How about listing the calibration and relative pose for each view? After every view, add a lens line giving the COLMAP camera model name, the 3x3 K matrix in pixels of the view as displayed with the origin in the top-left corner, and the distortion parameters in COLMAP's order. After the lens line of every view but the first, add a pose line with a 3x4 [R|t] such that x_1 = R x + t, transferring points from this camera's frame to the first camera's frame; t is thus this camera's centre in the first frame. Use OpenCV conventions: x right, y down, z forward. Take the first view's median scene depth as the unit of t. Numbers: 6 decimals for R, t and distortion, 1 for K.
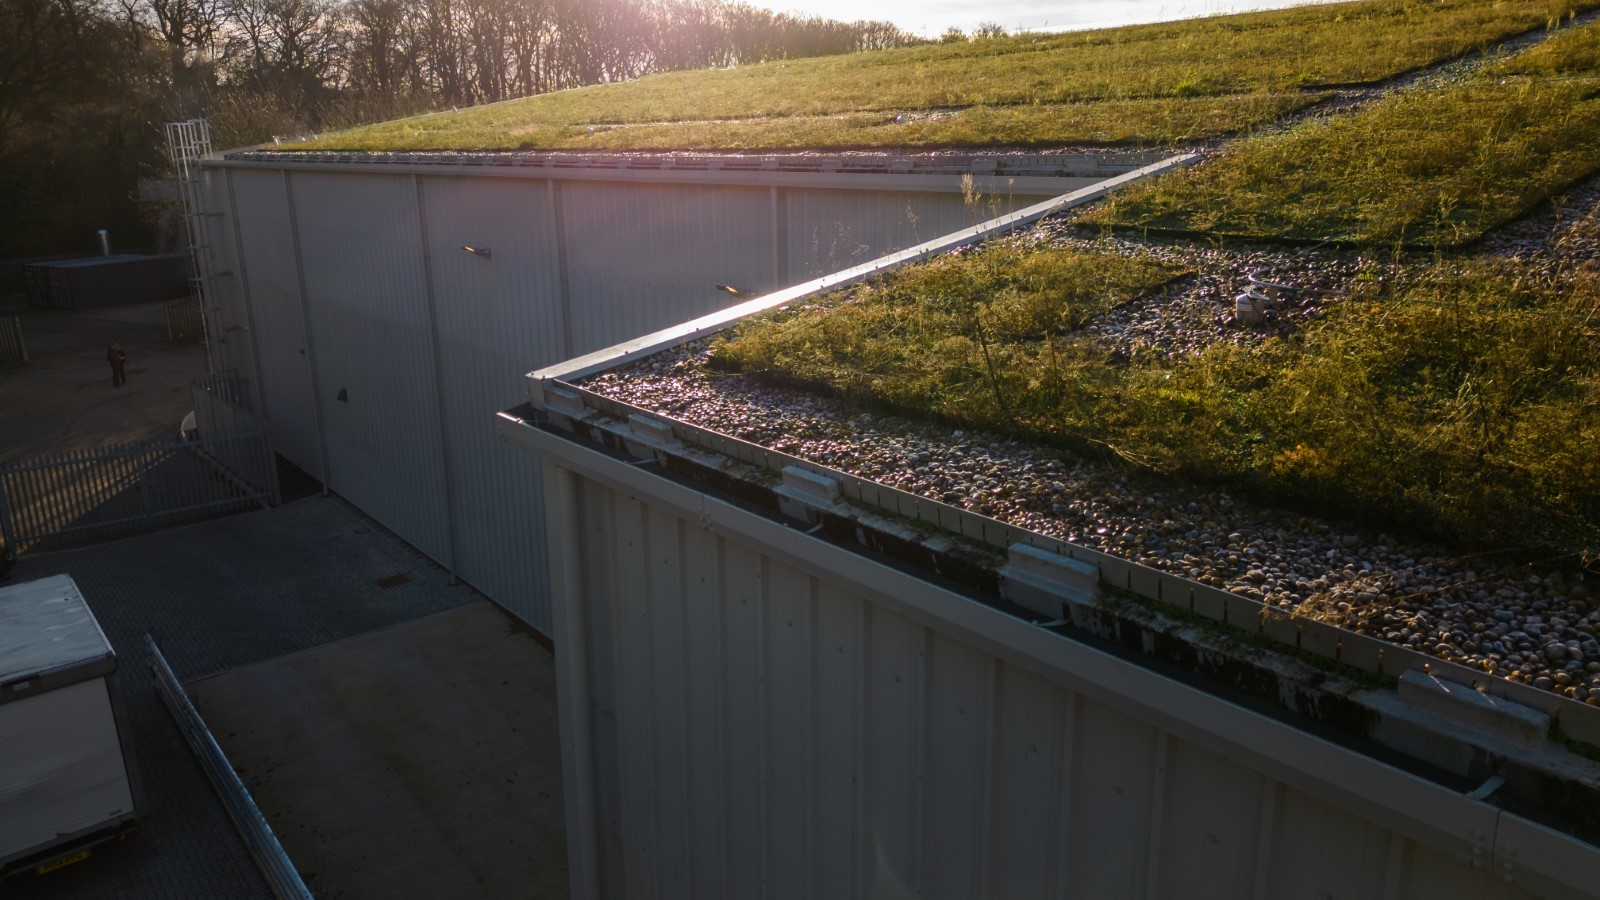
lens RADIAL K [[1102.0, 0, 790.5], [0, 1102.0, 437.7], [0, 0, 1]] dist [0.084868, -0.076249]
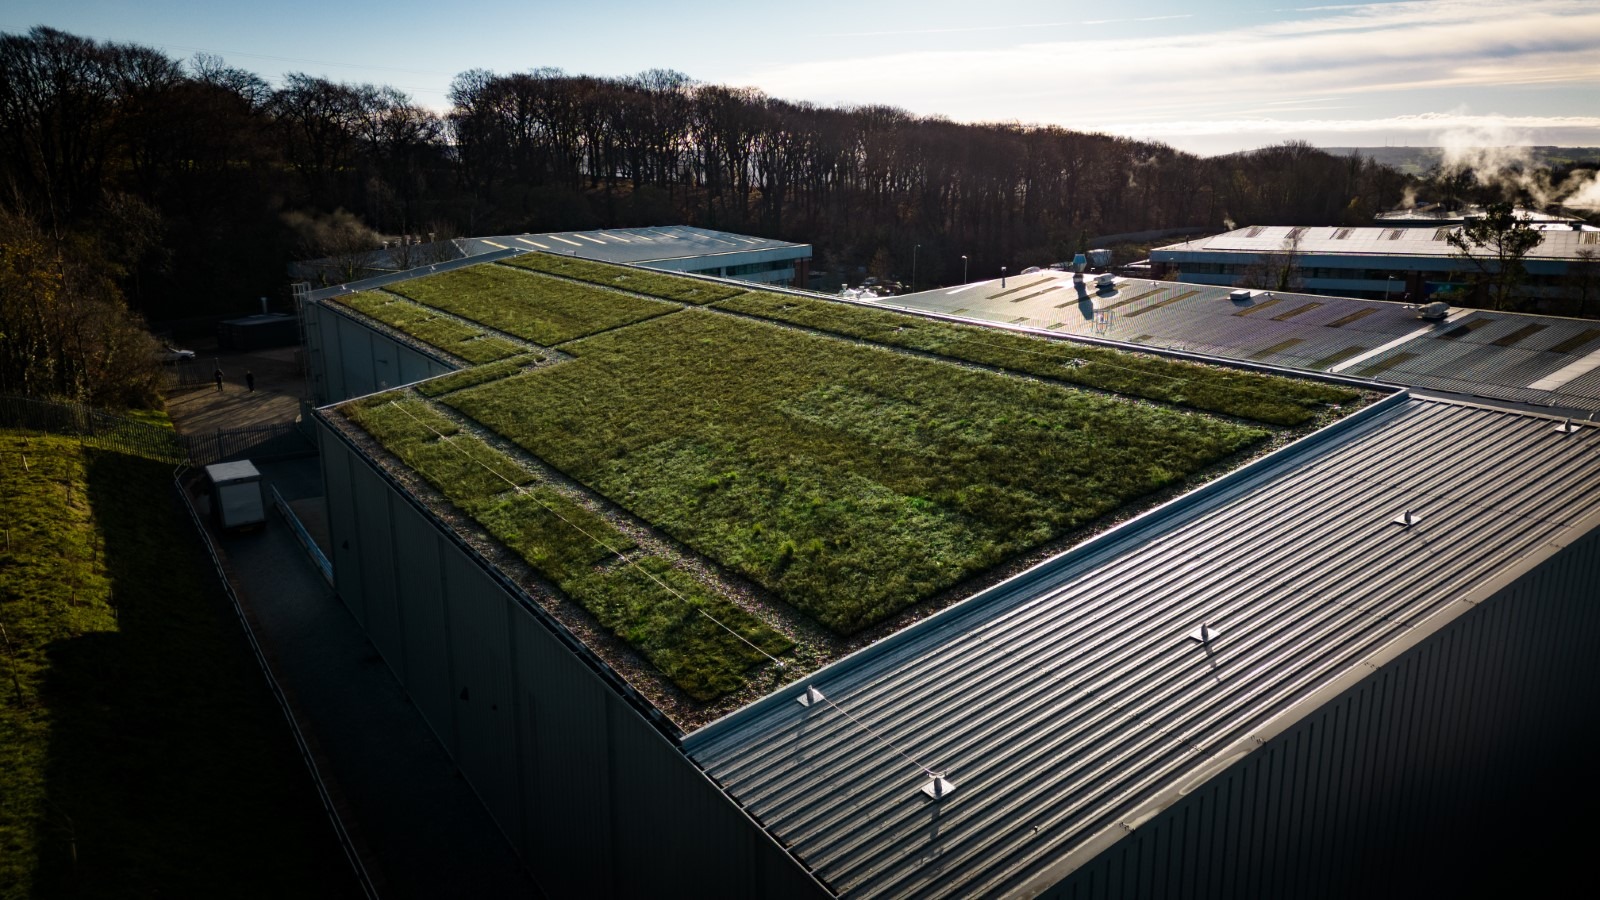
lens RADIAL K [[1102.0, 0, 804.1], [0, 1102.0, 440.8], [0, 0, 1]] dist [0.084868, -0.076249]
pose [[0.995029, 0.033238, -0.093875, 0.421524], [-0.034710, 0.999298, -0.014090, 0.017064], [0.093341, 0.017279, 0.995484, -0.694524]]
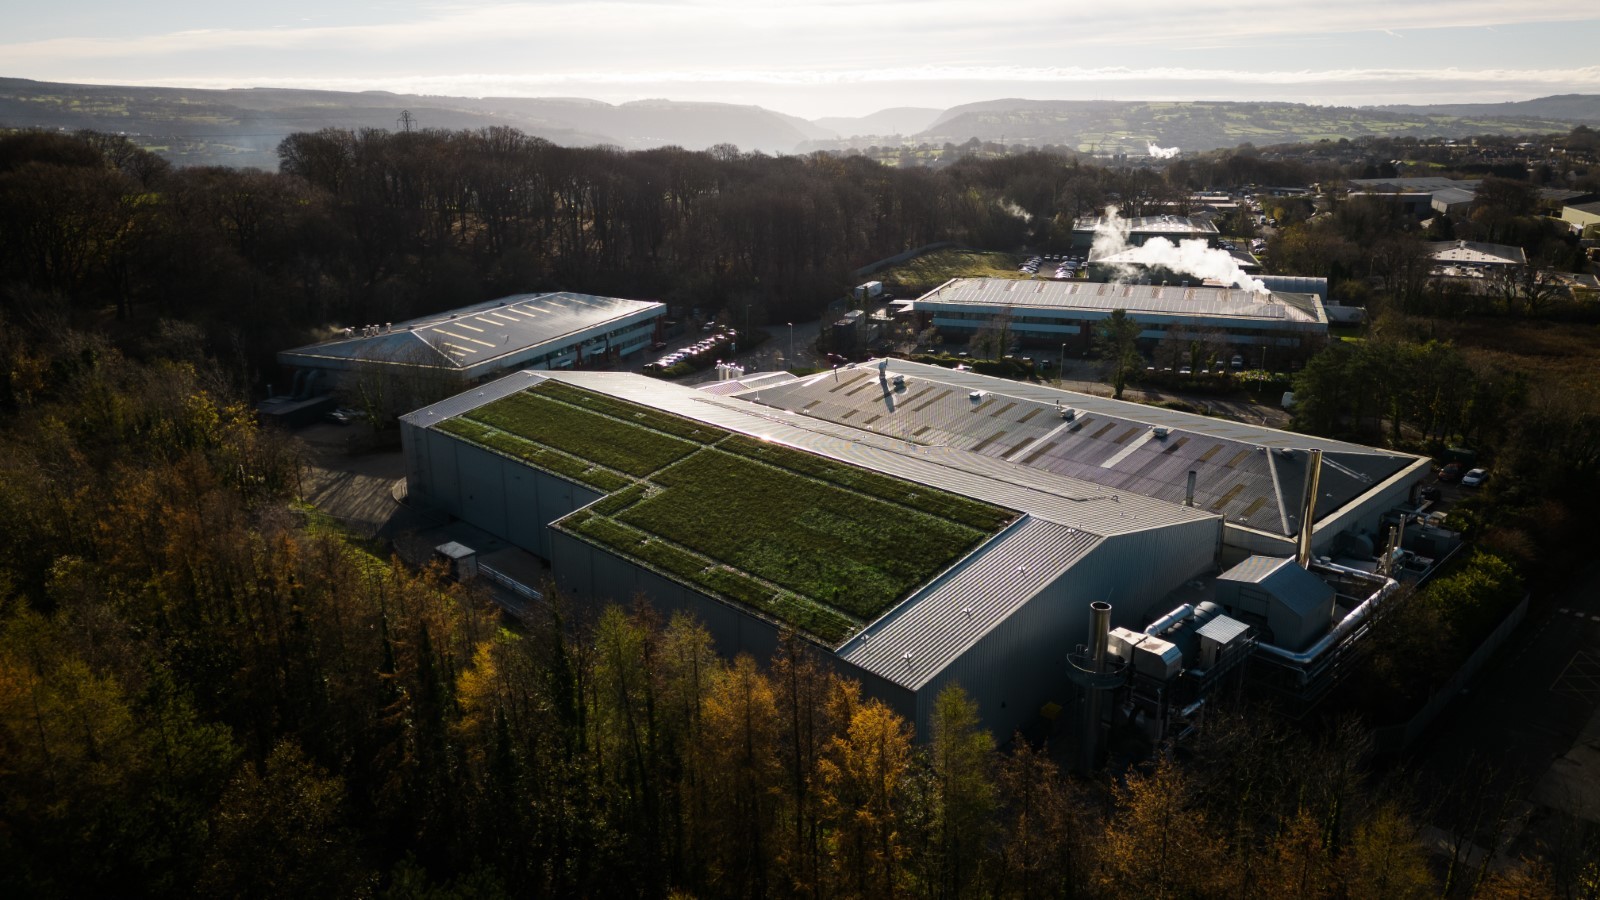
lens RADIAL K [[1102.0, 0, 805.0], [0, 1102.0, 447.7], [0, 0, 1]] dist [0.084868, -0.076249]
pose [[0.992720, -0.020408, 0.118702, 0.168934], [0.016002, 0.999151, 0.037955, -0.179952], [-0.119376, -0.035779, 0.992204, -1.618112]]
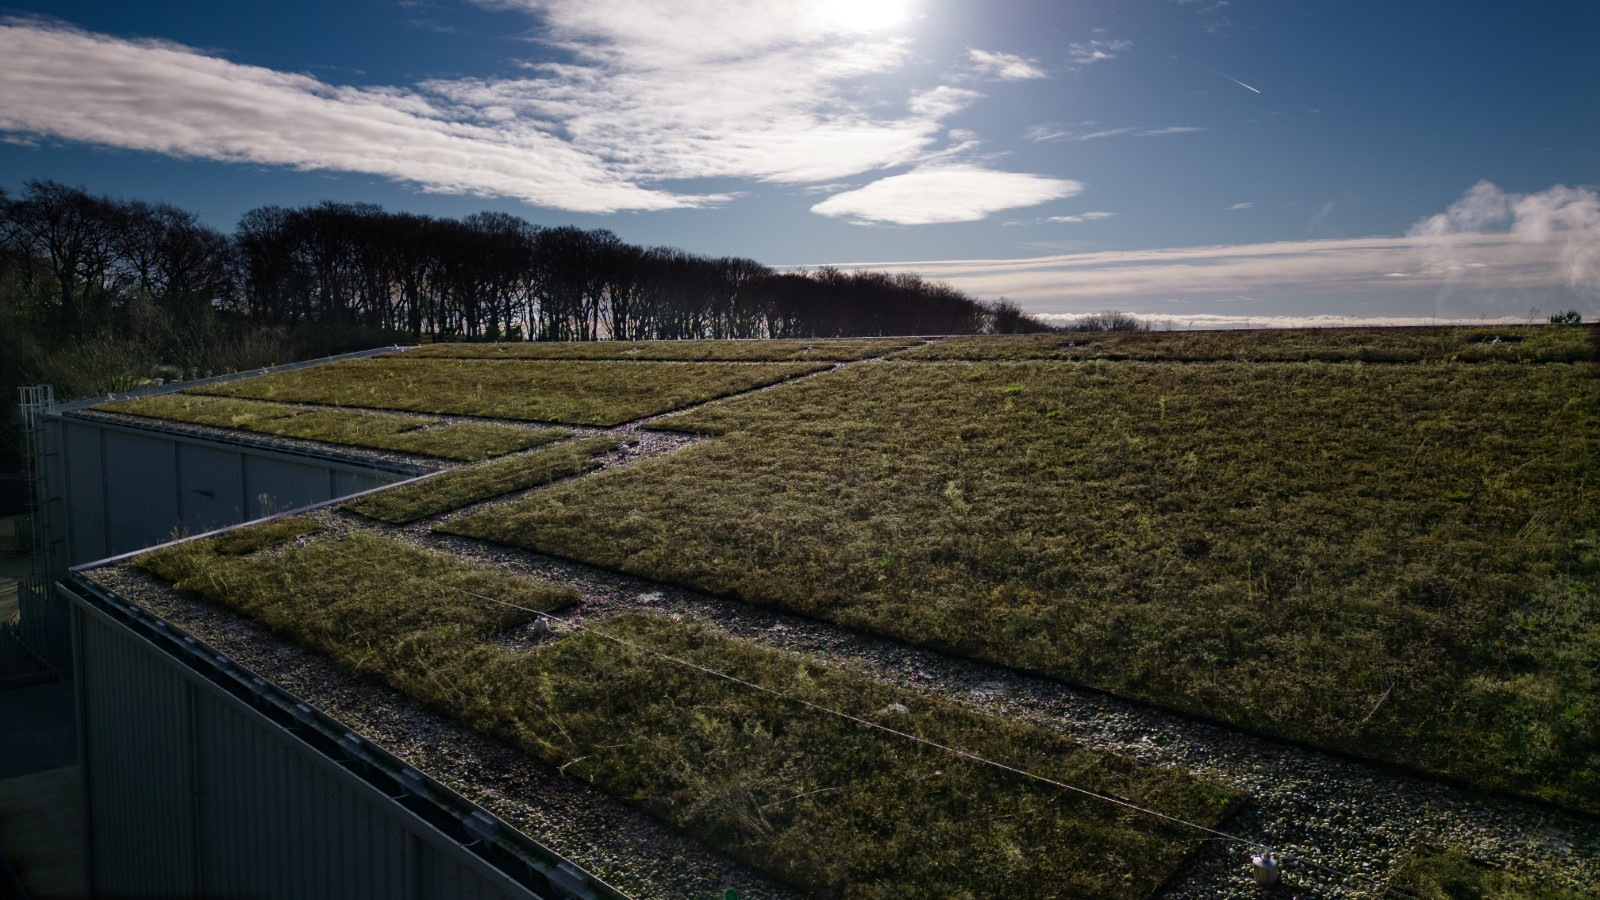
lens RADIAL K [[1102.0, 0, 795.9], [0, 1102.0, 440.7], [0, 0, 1]] dist [0.084868, -0.076249]
pose [[0.996600, 0.003505, 0.082322, 0.154163], [0.011153, 0.984162, -0.176919, 0.017031], [-0.081639, 0.177235, 0.980777, -0.228819]]
